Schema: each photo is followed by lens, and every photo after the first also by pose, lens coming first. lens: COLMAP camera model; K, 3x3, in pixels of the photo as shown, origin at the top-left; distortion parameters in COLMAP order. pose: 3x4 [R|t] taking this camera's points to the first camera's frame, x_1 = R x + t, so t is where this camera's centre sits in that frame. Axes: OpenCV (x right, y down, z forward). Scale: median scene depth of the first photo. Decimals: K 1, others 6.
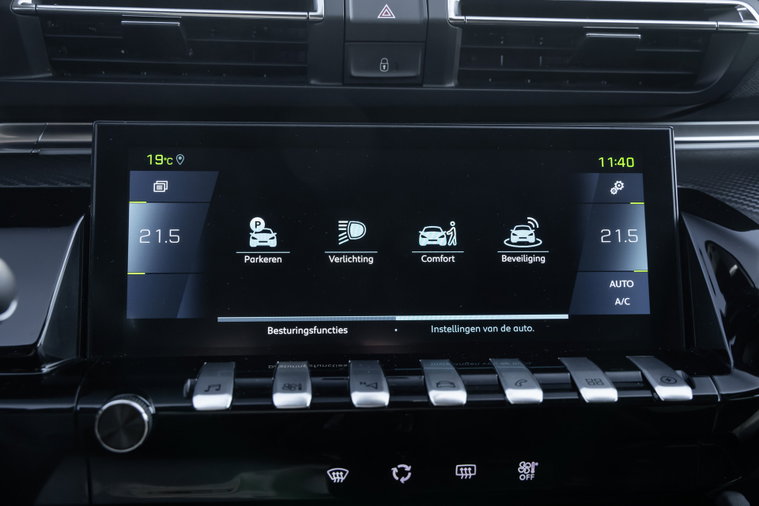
lens RADIAL K [[922.2, 0, 383.7], [0, 922.2, 248.6], [0, 0, 1]] dist [-0.002762, 0.000000]
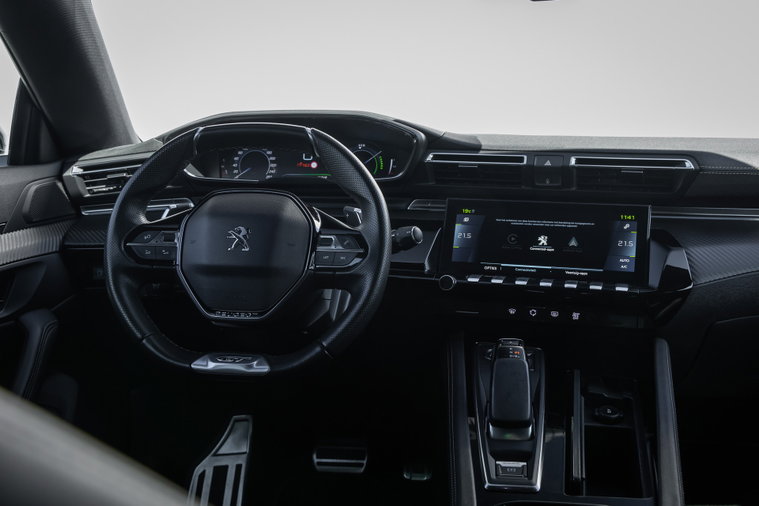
lens RADIAL K [[873.0, 0, 380.7], [0, 873.0, 246.9], [0, 0, 1]] dist [-0.003413, 0.000000]
pose [[0.922463, 0.042662, -0.383722, 0.605883], [-0.088720, 0.990703, -0.103136, 0.343162], [0.375754, 0.129183, 0.917671, -1.731434]]
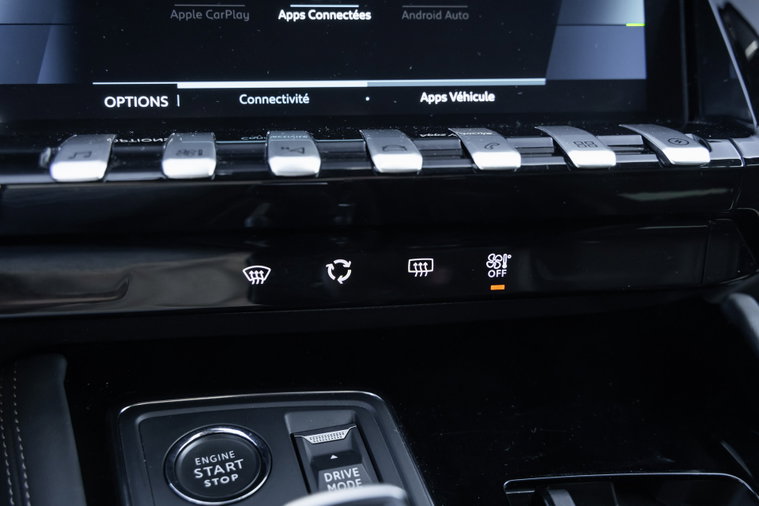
lens RADIAL K [[922.2, 0, 377.8], [0, 922.2, 271.3], [0, 0, 1]] dist [-0.002762, 0.000000]
pose [[0.997826, -0.025711, 0.060679, 0.004383], [0.016913, 0.989824, 0.141289, 0.124020], [-0.063694, -0.139956, 0.988107, 0.209433]]
